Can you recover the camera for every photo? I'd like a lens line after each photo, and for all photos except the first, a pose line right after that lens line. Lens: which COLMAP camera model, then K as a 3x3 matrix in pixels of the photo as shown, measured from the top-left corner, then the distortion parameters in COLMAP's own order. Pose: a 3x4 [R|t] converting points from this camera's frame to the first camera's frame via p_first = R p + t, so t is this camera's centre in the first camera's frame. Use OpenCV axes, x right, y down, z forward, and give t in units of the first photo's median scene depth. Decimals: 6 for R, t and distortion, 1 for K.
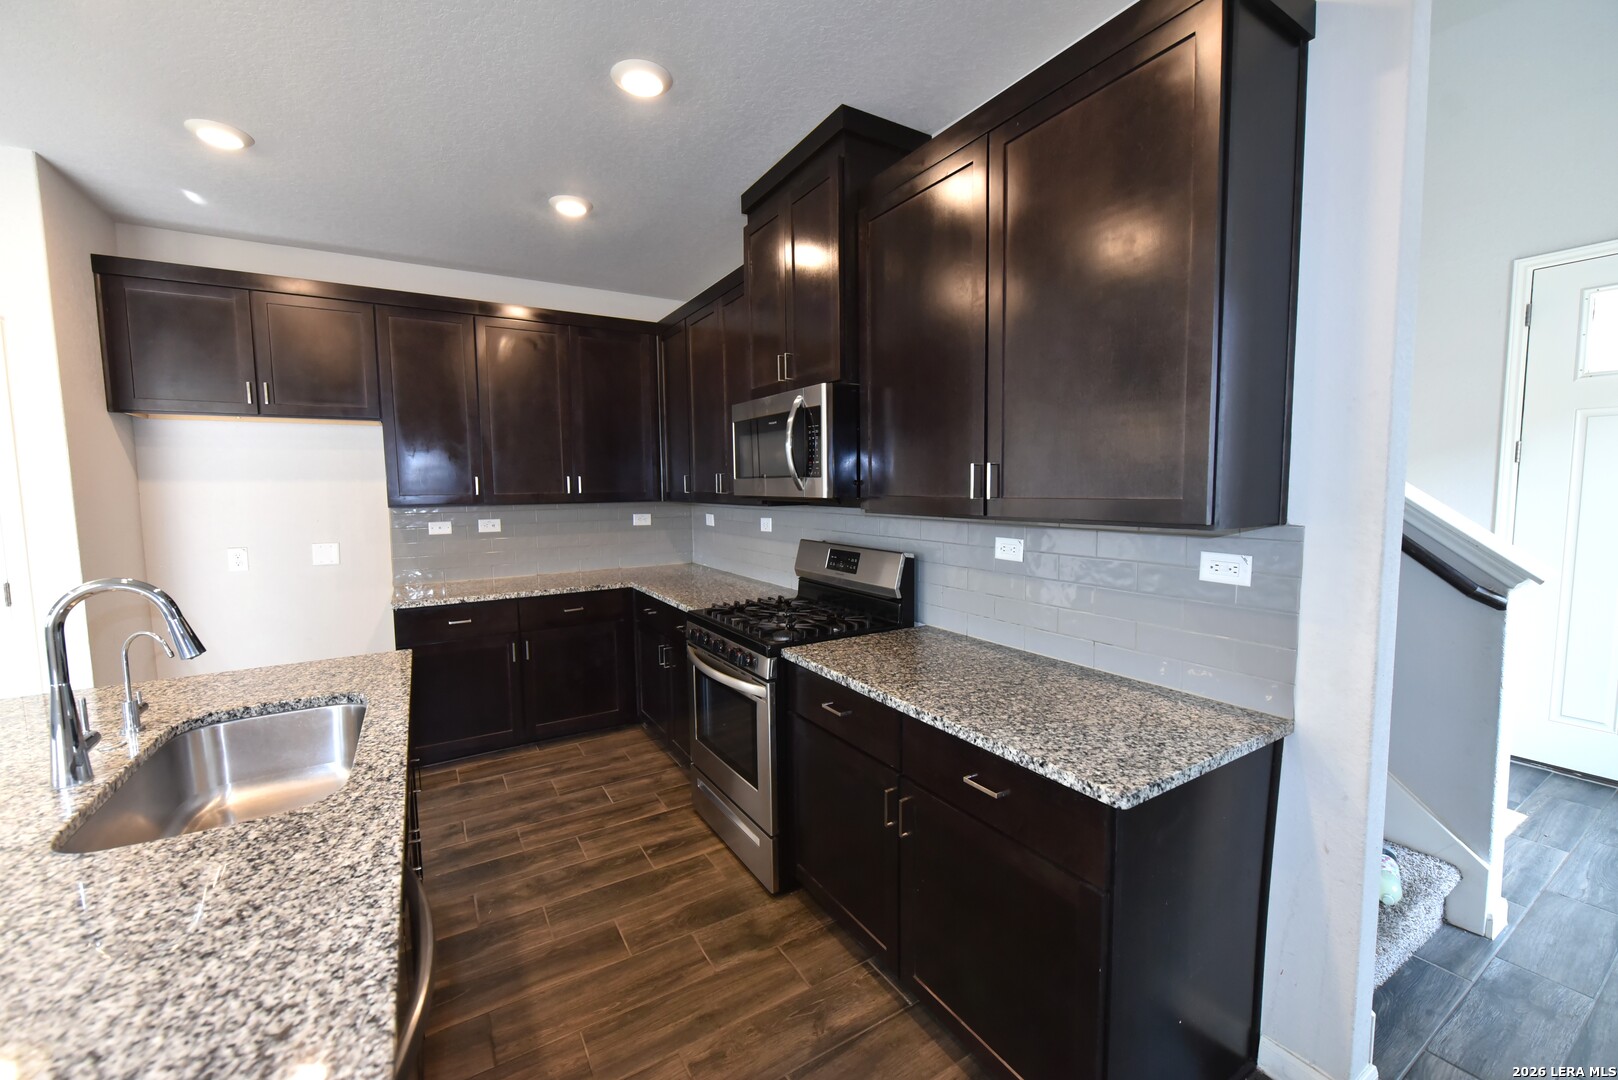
lens RADIAL K [[645.8, 0, 809.0], [0, 645.8, 540.0], [0, 0, 1]] dist [-0.004939, -0.000631]
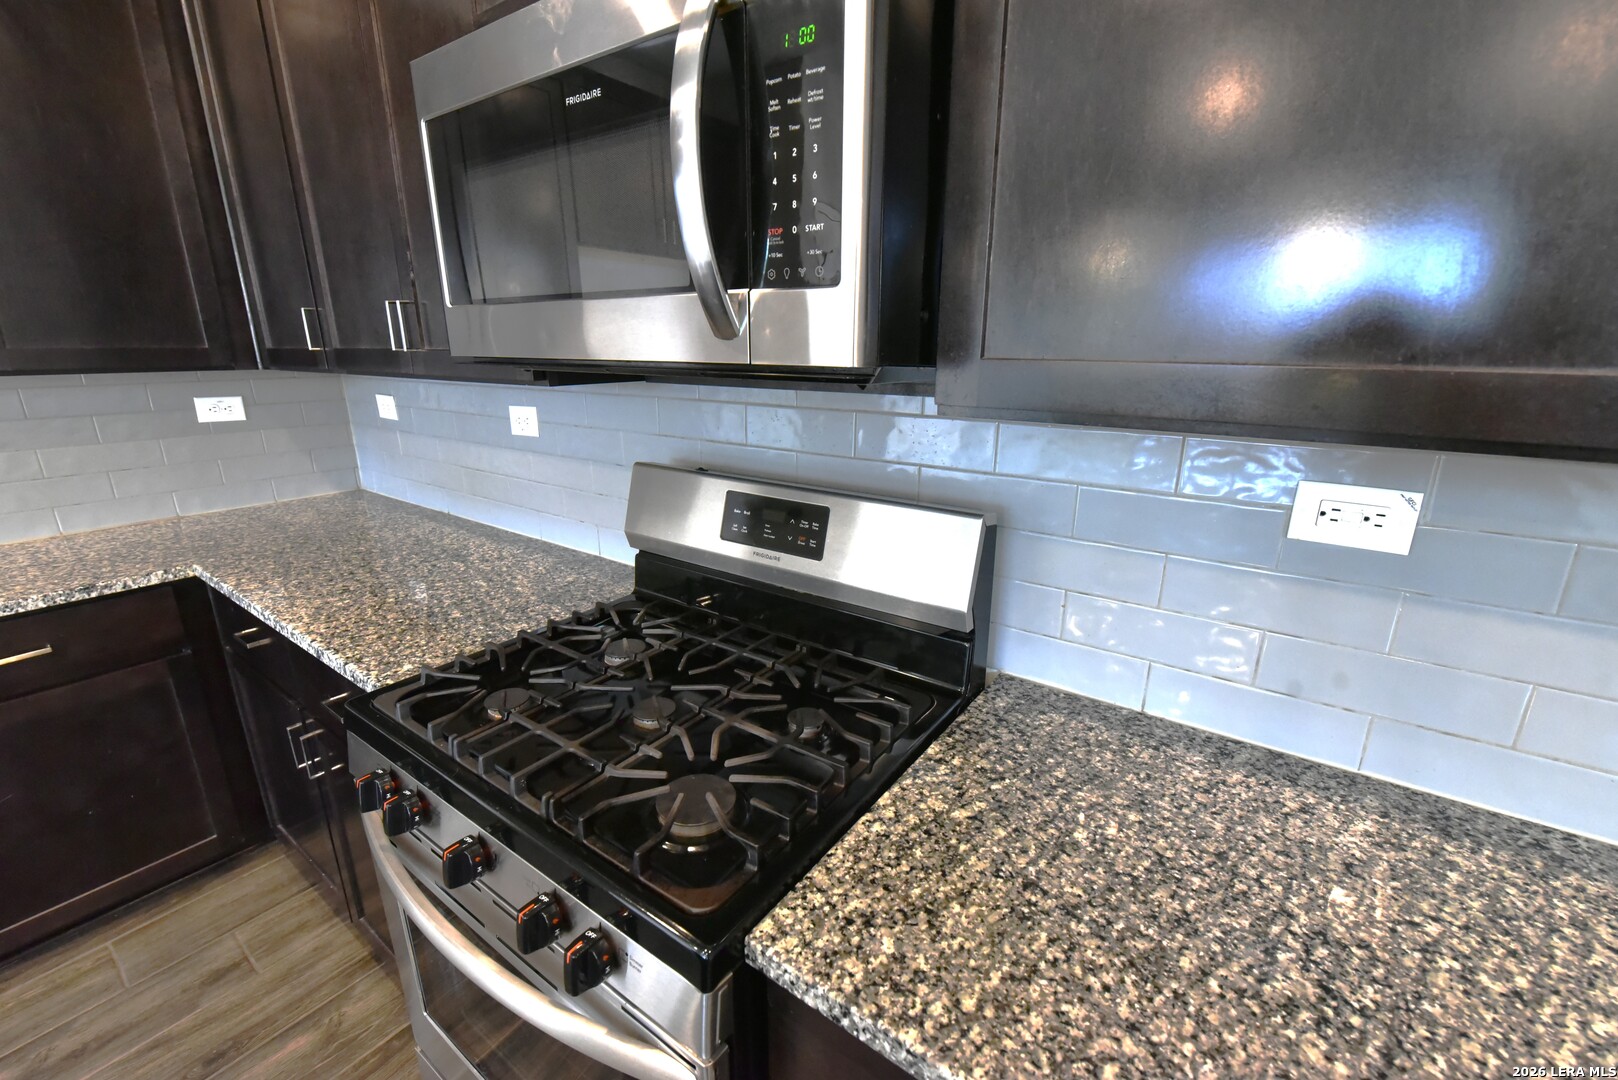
lens RADIAL K [[673.2, 0, 809.0], [0, 673.2, 540.0], [0, 0, 1]] dist [-0.003474, -0.000178]
pose [[0.923410, -0.095823, 0.371661, -0.070973], [0.021432, 0.979696, 0.199341, -0.034895], [-0.383216, -0.176108, 0.906715, 0.500655]]
